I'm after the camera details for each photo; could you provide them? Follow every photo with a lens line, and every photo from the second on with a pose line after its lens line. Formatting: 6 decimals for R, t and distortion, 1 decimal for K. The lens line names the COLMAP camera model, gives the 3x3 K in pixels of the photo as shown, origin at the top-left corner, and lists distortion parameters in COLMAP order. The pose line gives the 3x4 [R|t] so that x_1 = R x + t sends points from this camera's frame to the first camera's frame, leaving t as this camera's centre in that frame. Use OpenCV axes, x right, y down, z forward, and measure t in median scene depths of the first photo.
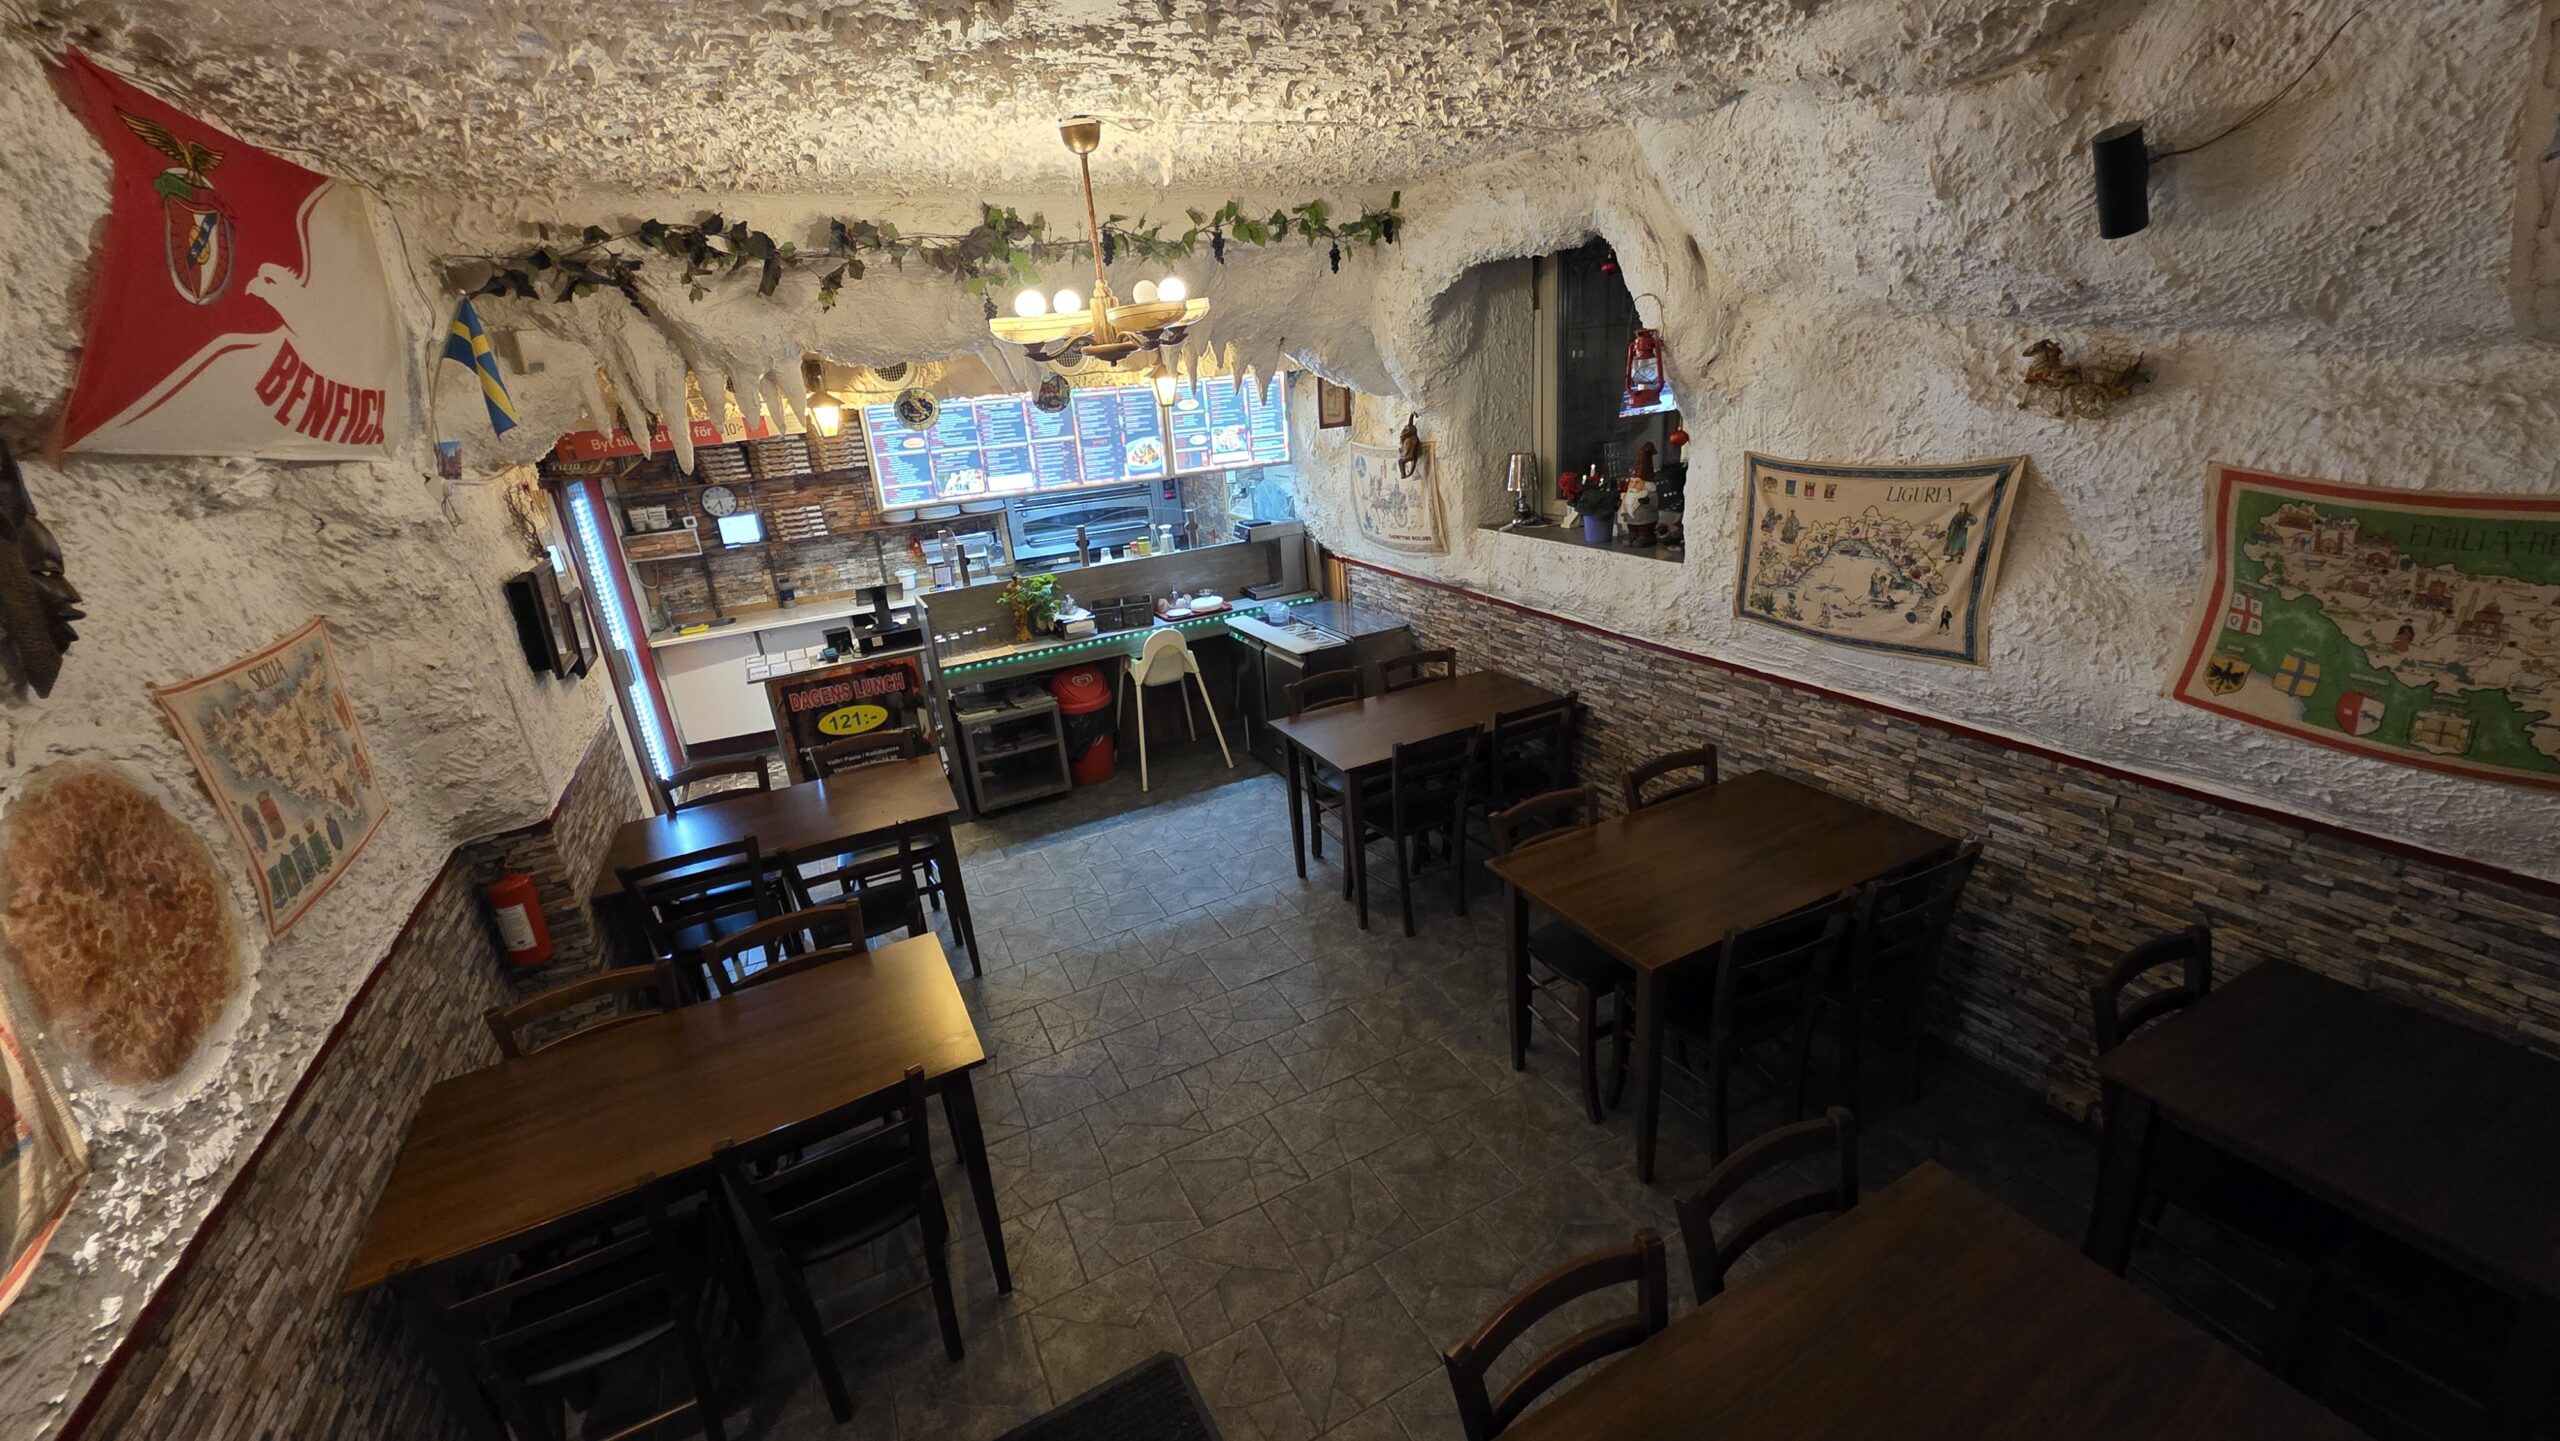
lens RADIAL K [[1015.3, 0, 1283.9], [0, 1015.3, 721.5], [0, 0, 1]] dist [0.007284, -0.000232]
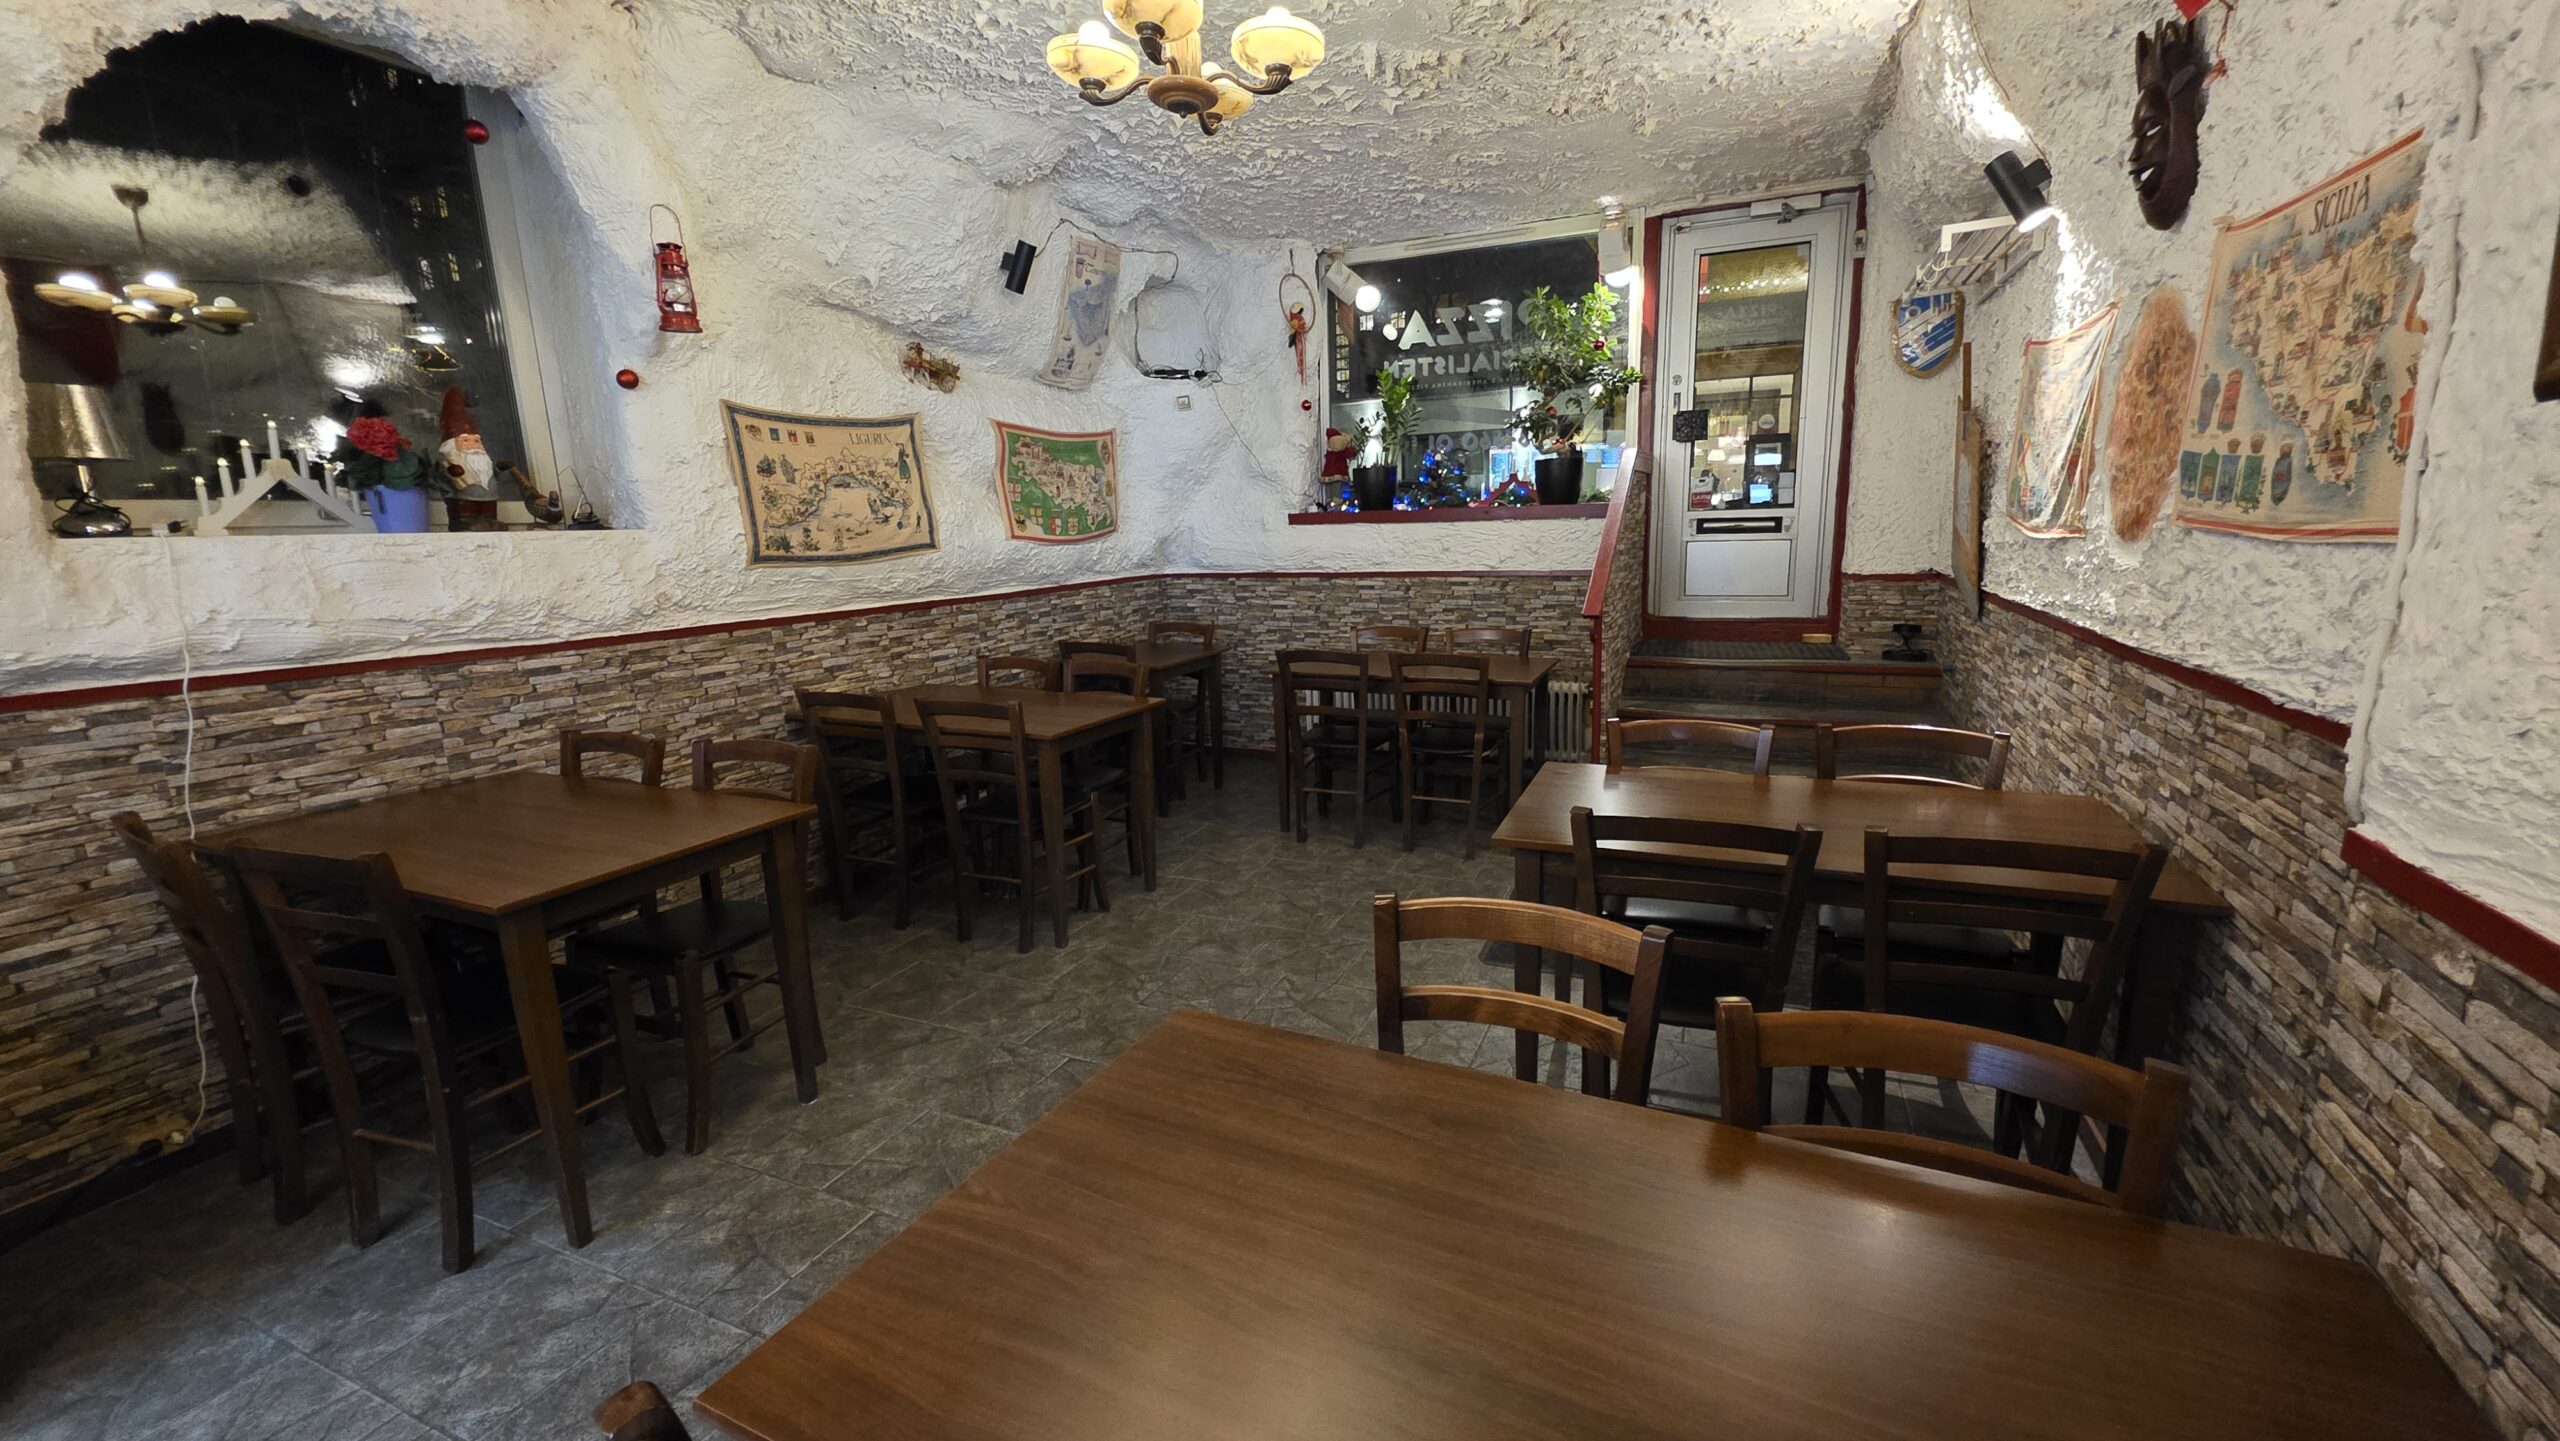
lens RADIAL K [[1015.3, 0, 1301.6], [0, 1015.3, 719.7], [0, 0, 1]] dist [0.007284, -0.000232]
pose [[-0.634967, -0.051976, 0.770789, -0.601449], [0.332089, 0.882483, 0.333079, -0.107554], [-0.697520, 0.467464, -0.543087, 1.084971]]
